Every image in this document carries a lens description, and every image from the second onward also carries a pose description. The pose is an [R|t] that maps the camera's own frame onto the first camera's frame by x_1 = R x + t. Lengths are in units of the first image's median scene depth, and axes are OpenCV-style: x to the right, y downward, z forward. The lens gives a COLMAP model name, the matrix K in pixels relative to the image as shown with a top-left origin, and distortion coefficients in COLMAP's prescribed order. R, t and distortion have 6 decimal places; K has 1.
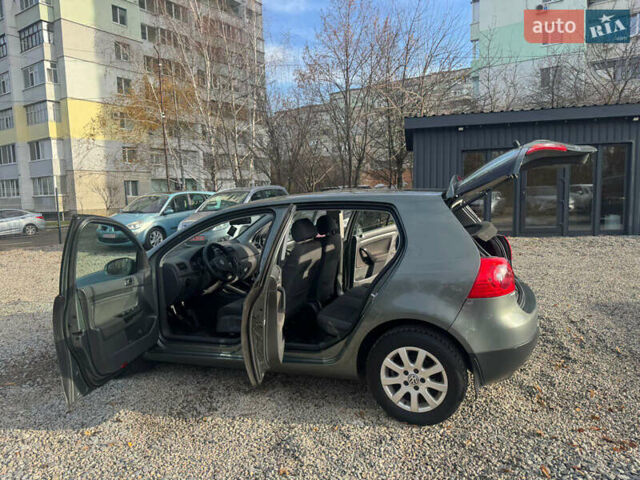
lens RADIAL K [[468.7, 0, 317.3], [0, 468.7, 237.6], [0, 0, 1]] dist [0.005434, -0.007870]
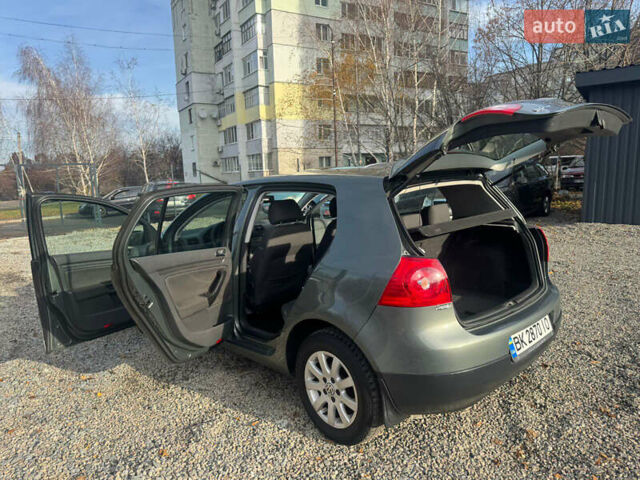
lens RADIAL K [[468.4, 0, 319.0], [0, 468.4, 242.8], [0, 0, 1]] dist [0.003527, -0.003206]
pose [[0.897742, 0.066074, -0.435539, 0.090942], [-0.037332, 0.996542, 0.074234, -0.005326], [0.438938, -0.050383, 0.897104, 0.037356]]
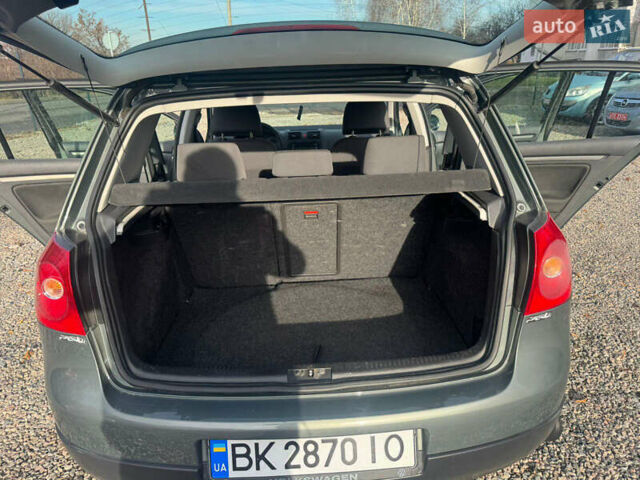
lens RADIAL K [[445.8, 0, 338.9], [0, 445.8, 248.5], [0, 0, 1]] dist [0.000831, -0.001762]
pose [[0.385990, 0.371177, -0.844535, 0.133511], [-0.089773, 0.926251, 0.366061, -0.019702], [0.918124, -0.065479, 0.390845, 0.176614]]
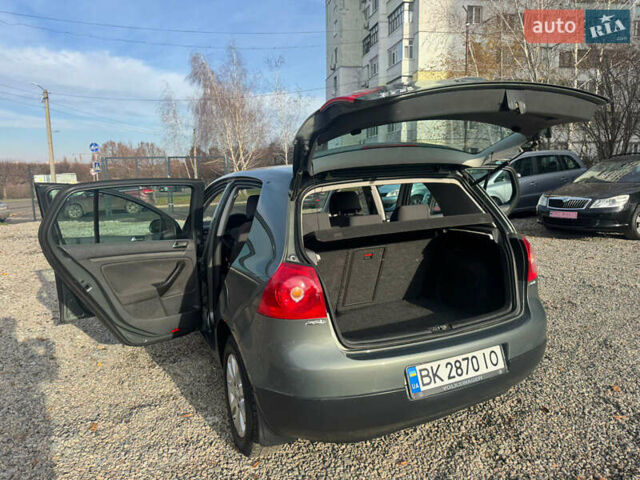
lens RADIAL K [[468.7, 0, 317.3], [0, 468.7, 237.6], [0, 0, 1]] dist [0.005434, -0.007870]
pose [[0.696937, 0.115644, -0.707746, 0.144268], [-0.064710, 0.993027, 0.098536, -0.010929], [0.714207, -0.022875, 0.699561, 0.088015]]
